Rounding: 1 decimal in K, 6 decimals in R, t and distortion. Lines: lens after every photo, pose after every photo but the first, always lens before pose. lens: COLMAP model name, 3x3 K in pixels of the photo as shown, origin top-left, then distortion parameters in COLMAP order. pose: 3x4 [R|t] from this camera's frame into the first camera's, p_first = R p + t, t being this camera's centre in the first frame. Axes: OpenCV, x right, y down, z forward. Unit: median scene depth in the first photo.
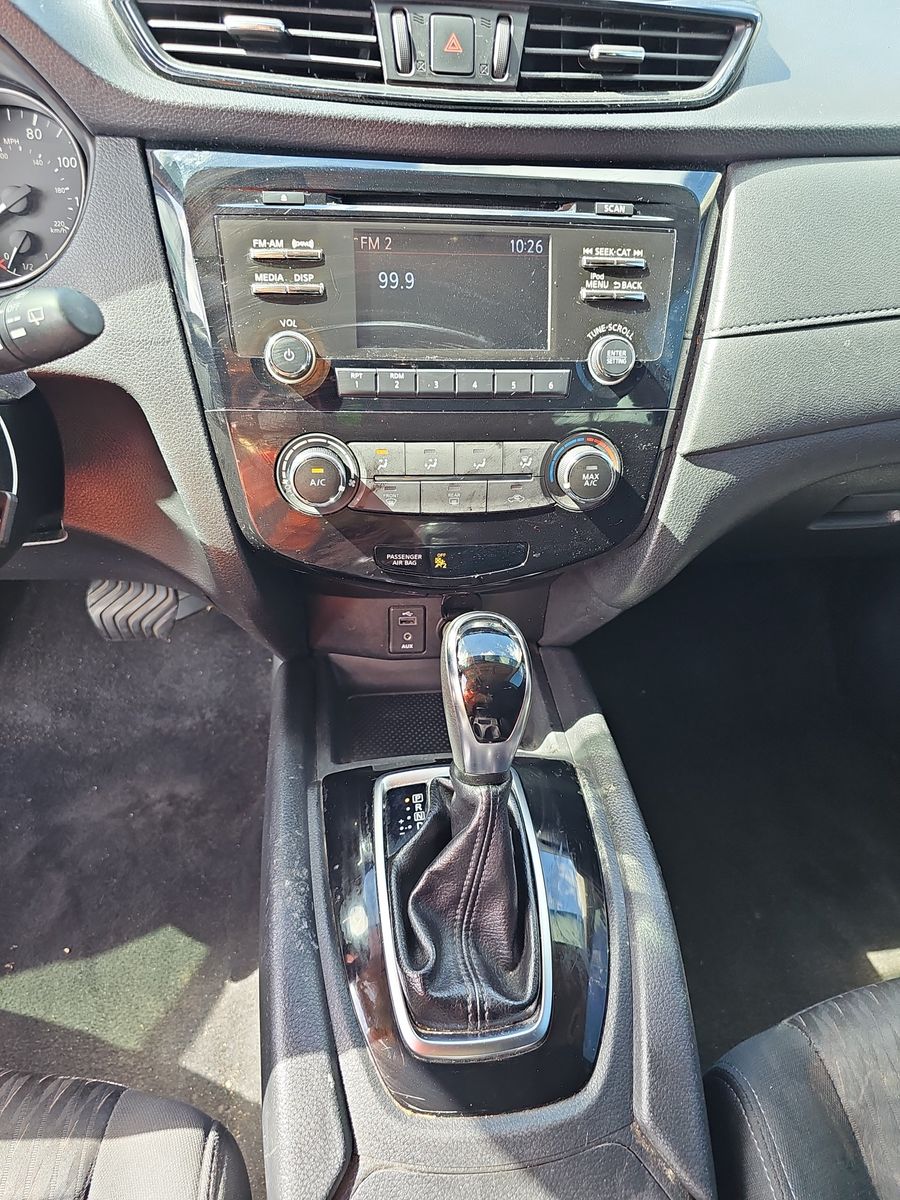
lens RADIAL K [[883.7, 0, 450.0], [0, 883.7, 600.0], [0, 0, 1]] dist [0.060533, -0.060643]
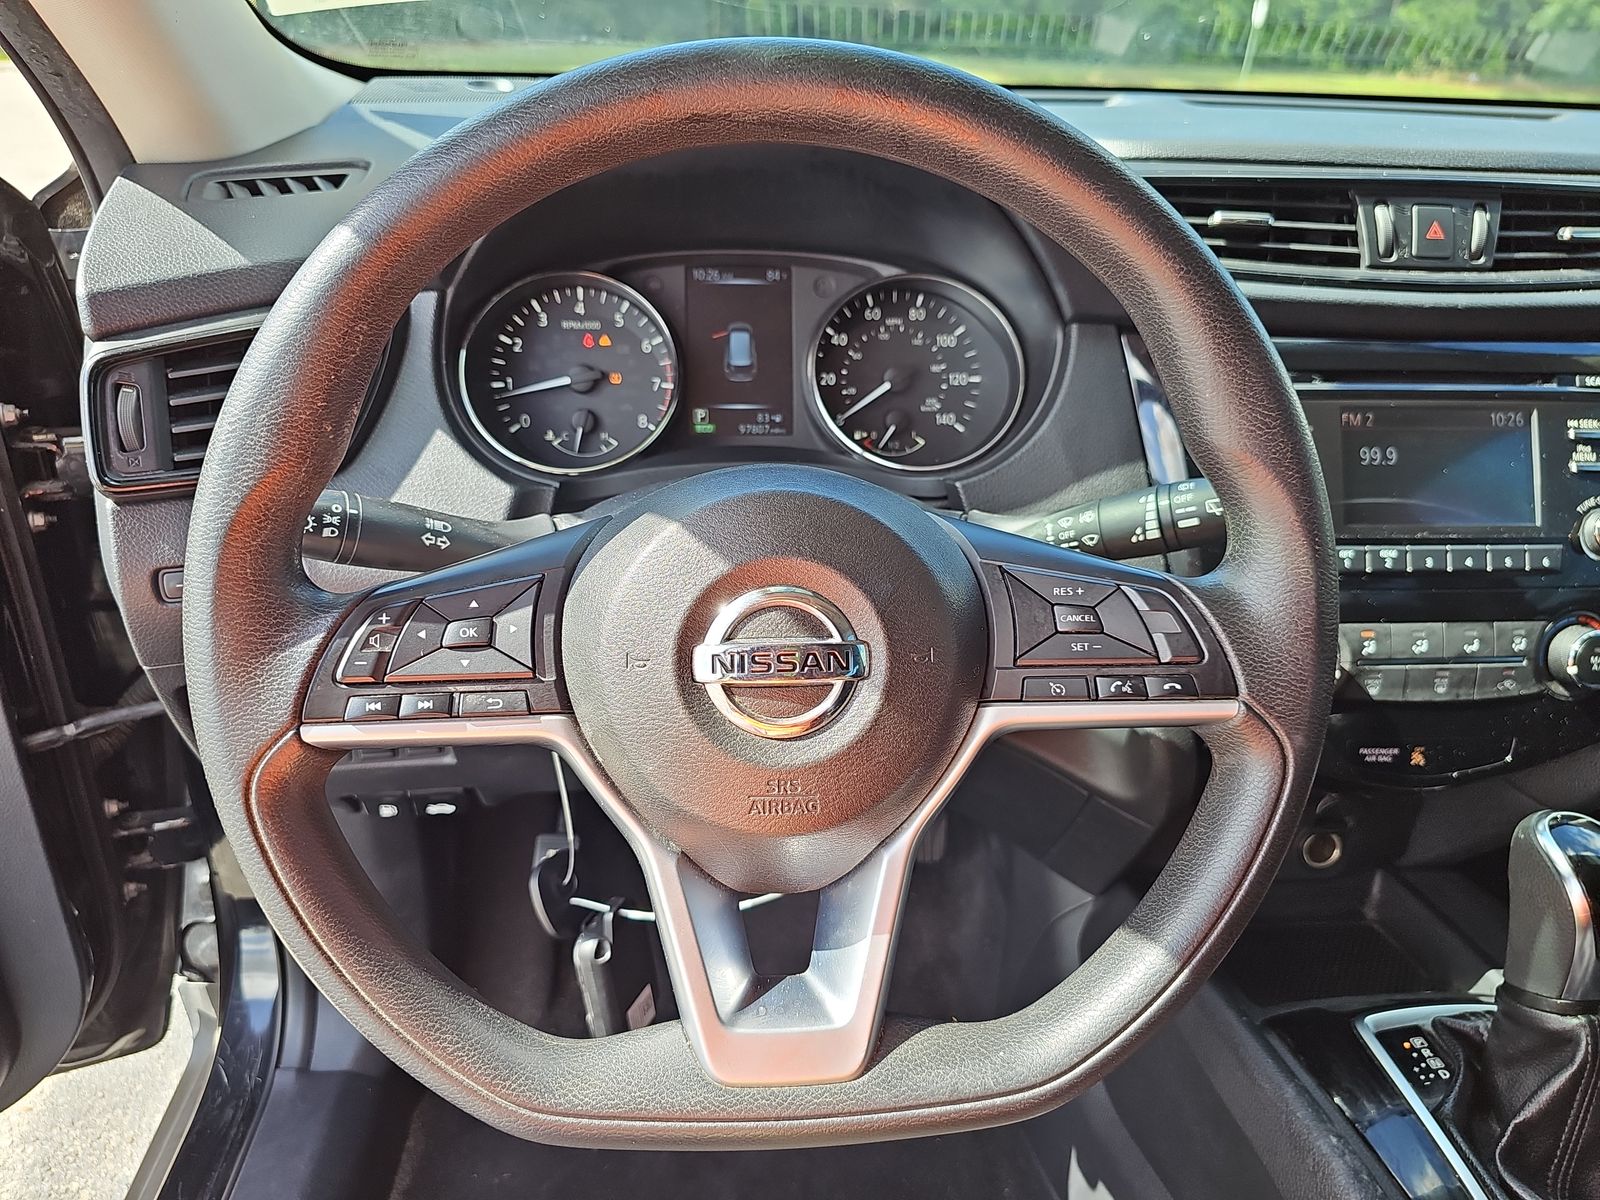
lens RADIAL K [[1178.3, 0, 819.6], [0, 1178.3, 592.9], [0, 0, 1]] dist [0.060533, -0.060643]
pose [[0.999892, -0.009640, -0.011075, -0.635366], [0.007226, 0.979695, -0.200365, 0.032059], [0.012781, 0.200263, 0.979659, -0.215240]]
